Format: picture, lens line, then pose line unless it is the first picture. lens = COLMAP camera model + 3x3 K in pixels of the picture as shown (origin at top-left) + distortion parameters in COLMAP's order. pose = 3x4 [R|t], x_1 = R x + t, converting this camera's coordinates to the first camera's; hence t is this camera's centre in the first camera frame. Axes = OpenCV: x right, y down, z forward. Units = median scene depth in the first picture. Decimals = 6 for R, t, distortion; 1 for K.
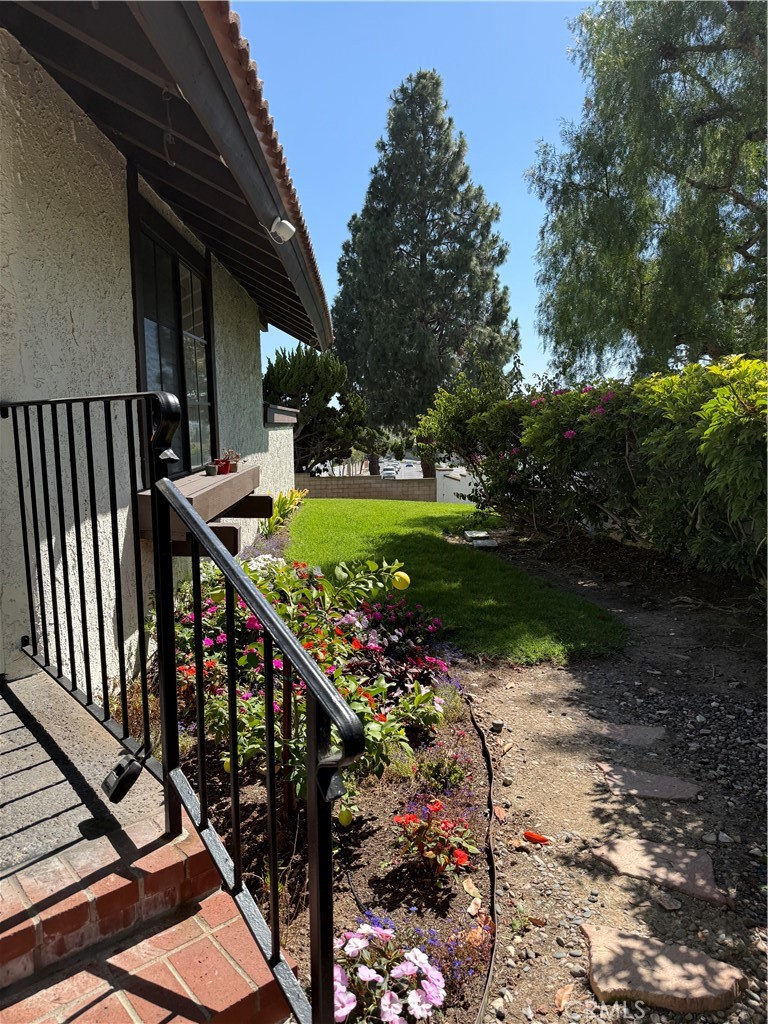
lens RADIAL K [[707.5, 0, 377.1], [0, 707.5, 512.4], [0, 0, 1]] dist [0.139546, -0.232630]
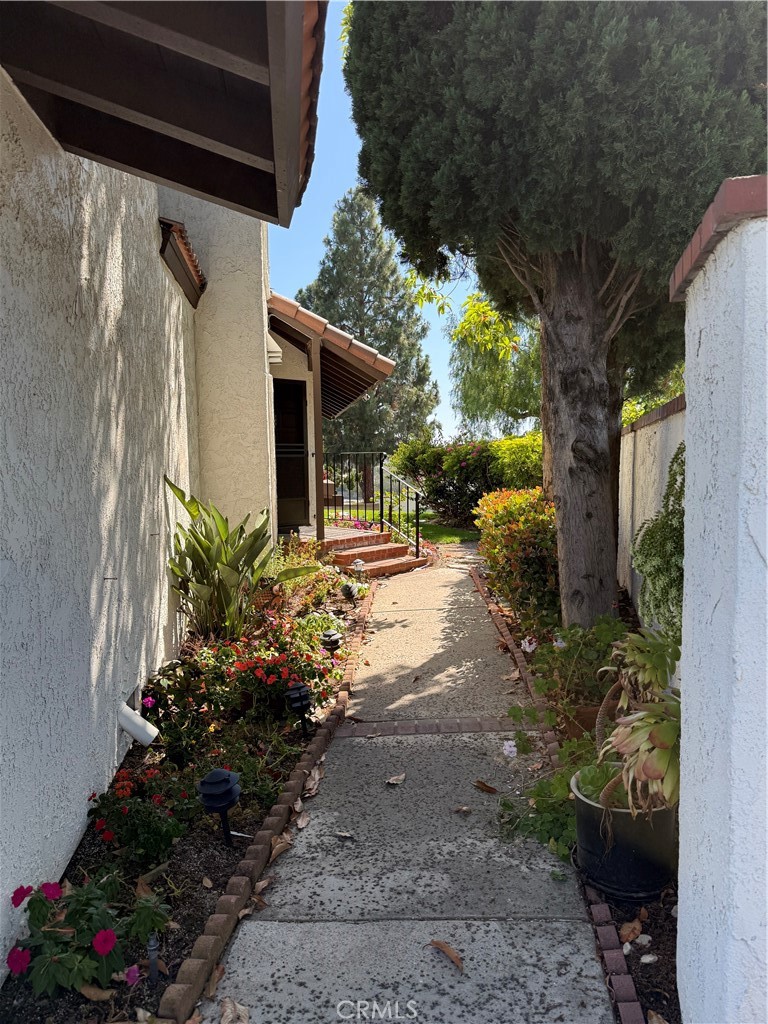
lens RADIAL K [[707.5, 0, 377.1], [0, 707.5, 512.4], [0, 0, 1]] dist [0.139546, -0.232630]
pose [[0.994135, -0.006184, 0.107973, -0.047531], [0.012158, 0.998425, -0.054763, 0.031260], [-0.107465, 0.055755, 0.992644, -0.229056]]
